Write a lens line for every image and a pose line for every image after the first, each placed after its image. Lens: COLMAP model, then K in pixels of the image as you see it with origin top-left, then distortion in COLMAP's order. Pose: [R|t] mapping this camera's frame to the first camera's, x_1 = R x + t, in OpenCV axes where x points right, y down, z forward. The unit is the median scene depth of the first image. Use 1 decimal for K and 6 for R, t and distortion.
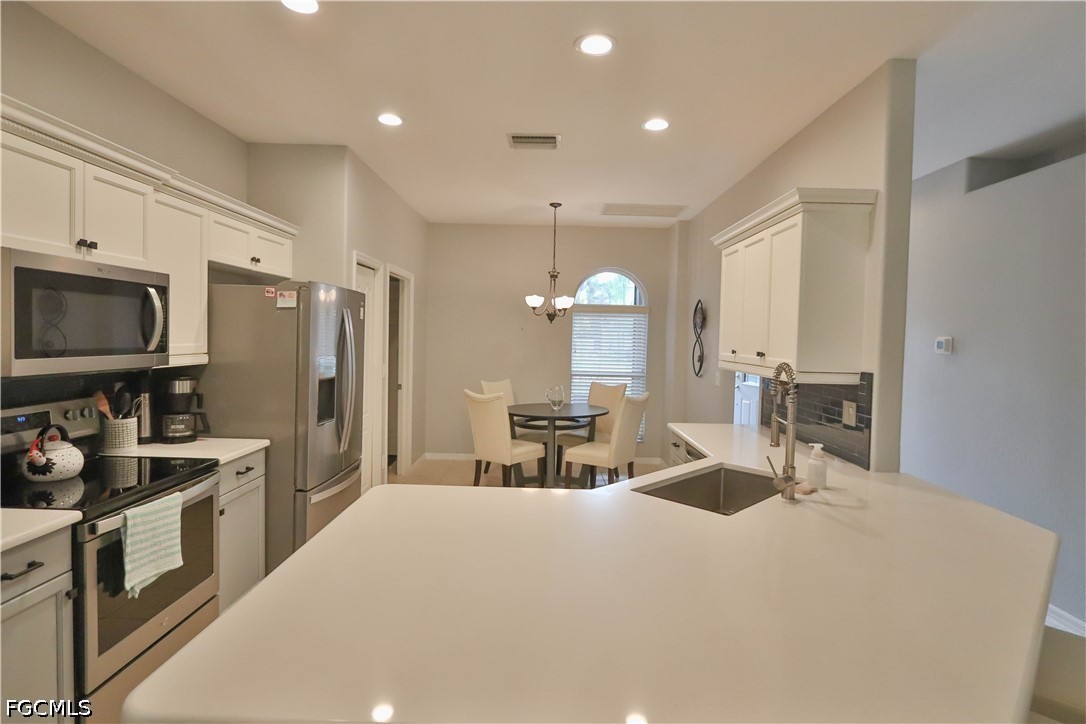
lens RADIAL K [[557.9, 0, 548.1], [0, 557.9, 354.8], [0, 0, 1]] dist [-0.014365, 0.000906]
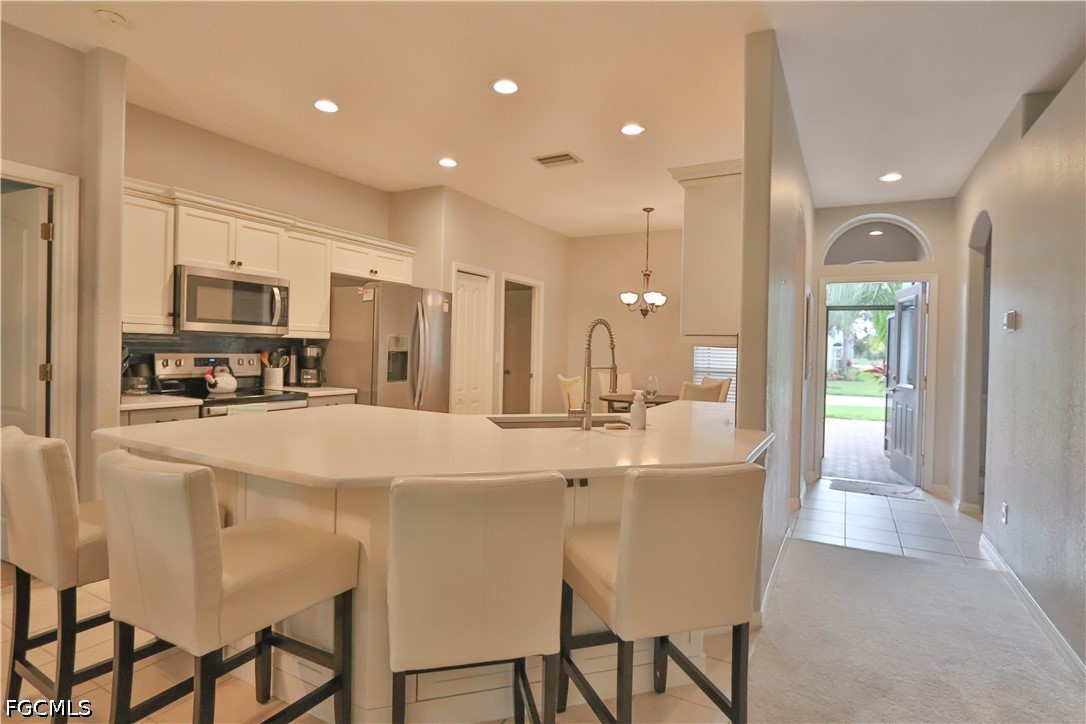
lens RADIAL K [[557.9, 0, 548.1], [0, 557.9, 354.8], [0, 0, 1]] dist [-0.014365, 0.000906]
pose [[0.879202, 0.003322, -0.476437, 0.410909], [-0.020551, 0.999309, -0.030957, 0.059757], [0.476005, 0.037008, 0.878663, -0.045224]]
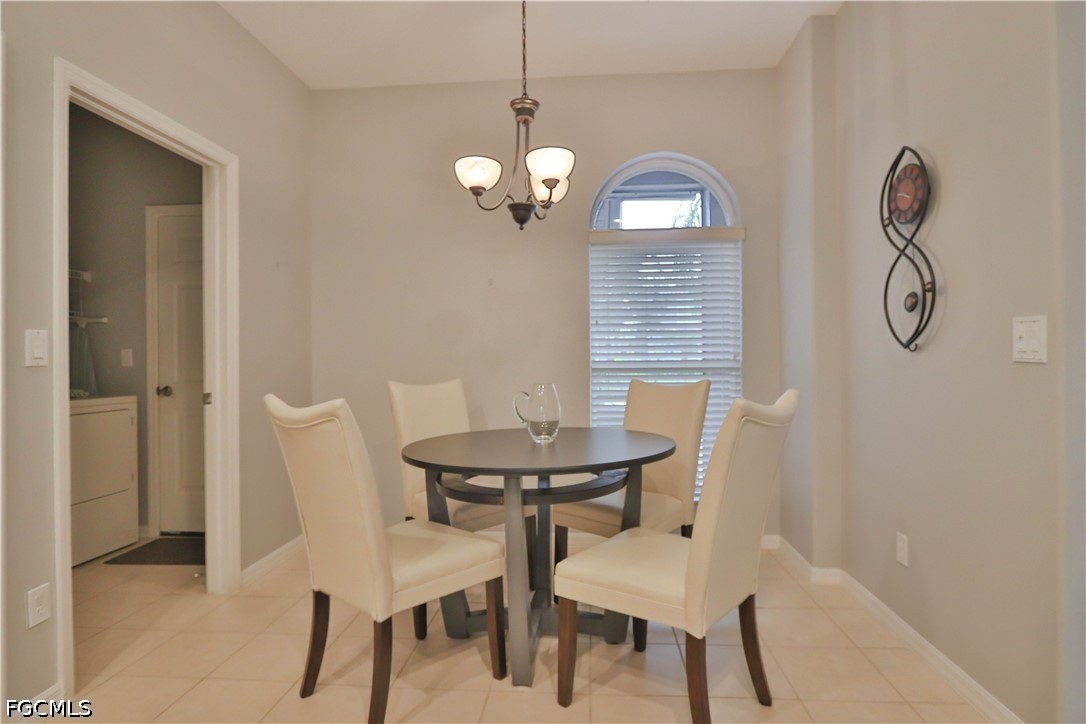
lens RADIAL K [[557.9, 0, 548.1], [0, 557.9, 354.8], [0, 0, 1]] dist [-0.014365, 0.000906]
pose [[0.996375, -0.031527, -0.079008, 0.061250], [0.028378, 0.998769, -0.040672, 0.058699], [0.080193, 0.038282, 0.996044, 0.695527]]
